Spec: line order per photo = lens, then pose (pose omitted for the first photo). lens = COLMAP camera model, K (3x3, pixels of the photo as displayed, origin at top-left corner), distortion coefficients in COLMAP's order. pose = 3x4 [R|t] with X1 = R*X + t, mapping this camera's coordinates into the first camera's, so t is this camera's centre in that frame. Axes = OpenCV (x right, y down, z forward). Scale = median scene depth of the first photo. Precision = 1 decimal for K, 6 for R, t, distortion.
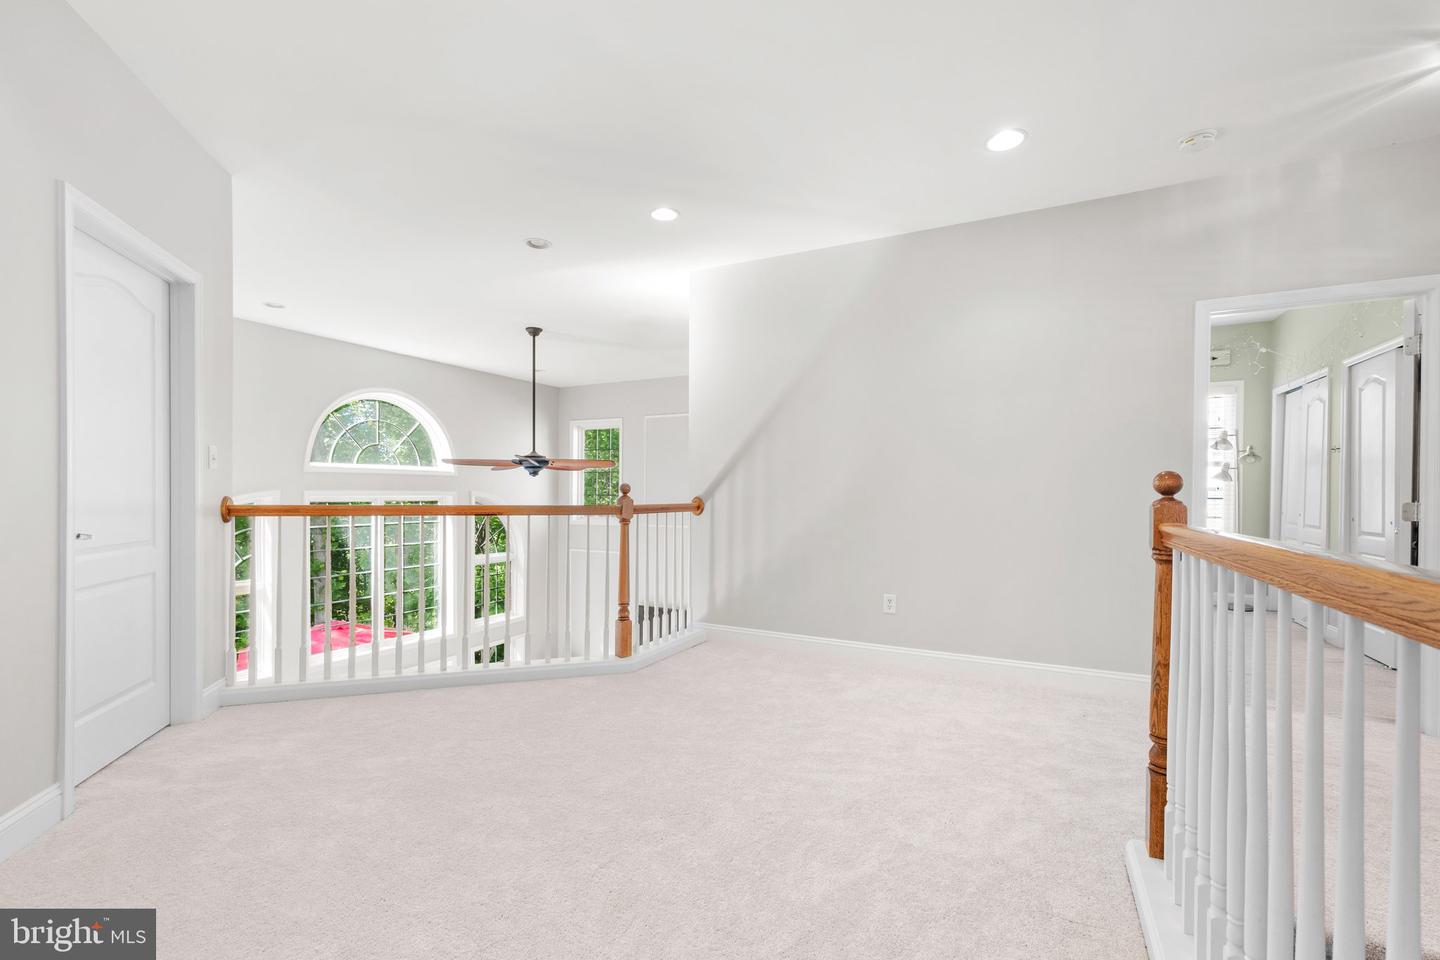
lens RADIAL K [[617.4, 0, 719.0], [0, 617.4, 494.9], [0, 0, 1]] dist [-0.001795, -0.000117]
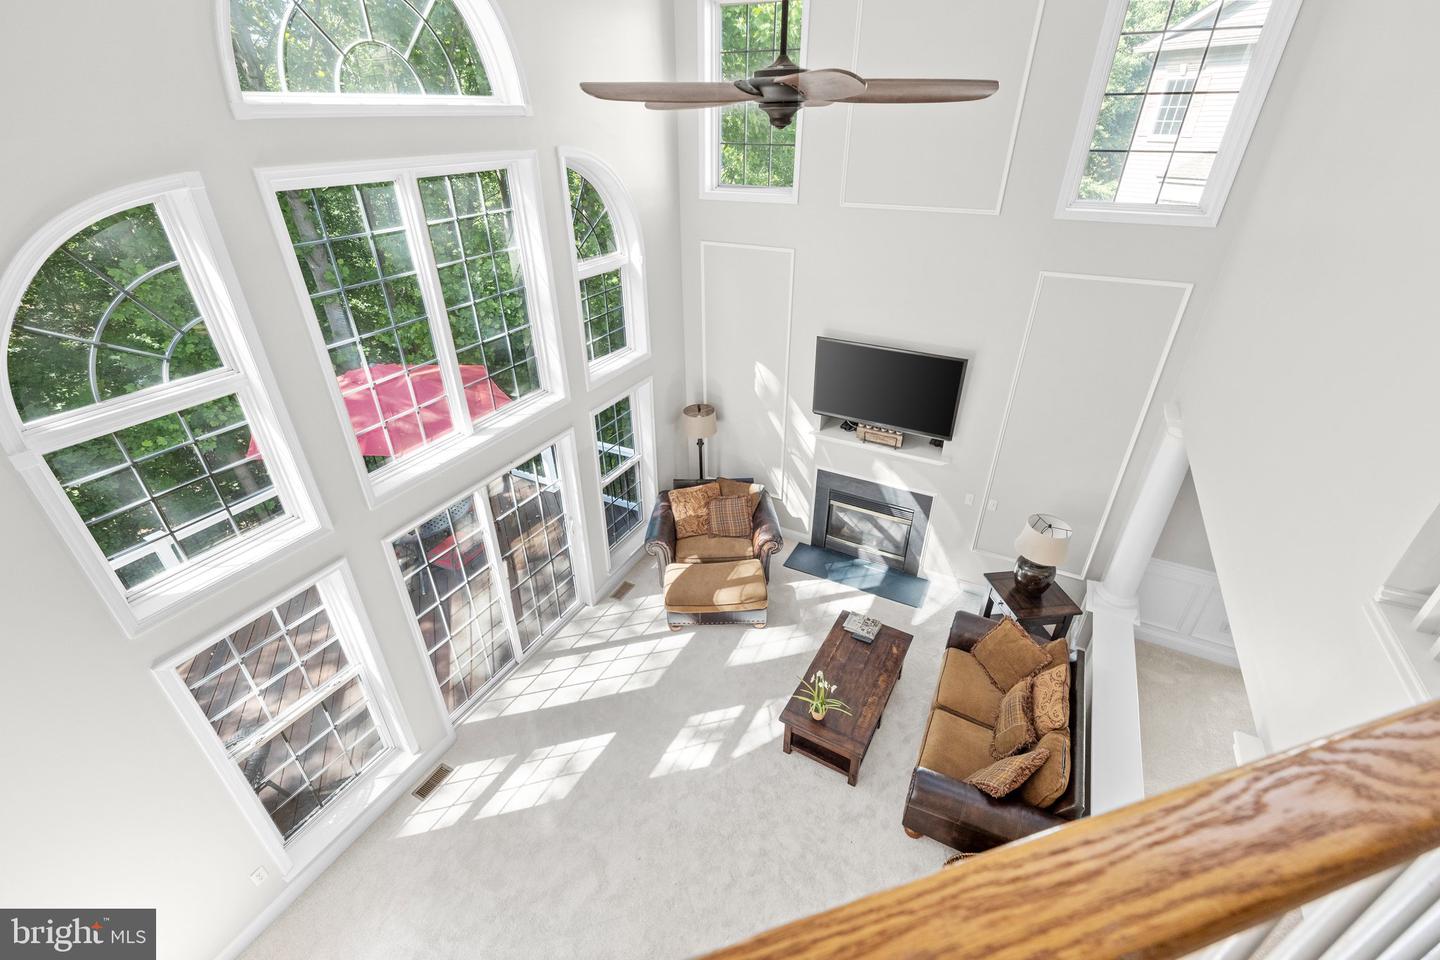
lens RADIAL K [[617.4, 0, 719.0], [0, 617.4, 494.9], [0, 0, 1]] dist [-0.001795, -0.000117]
pose [[0.999590, 0.014226, -0.024839, -0.326963], [0.000307, 0.862384, 0.506255, -0.027578], [0.028623, -0.506055, 0.862026, 0.510476]]
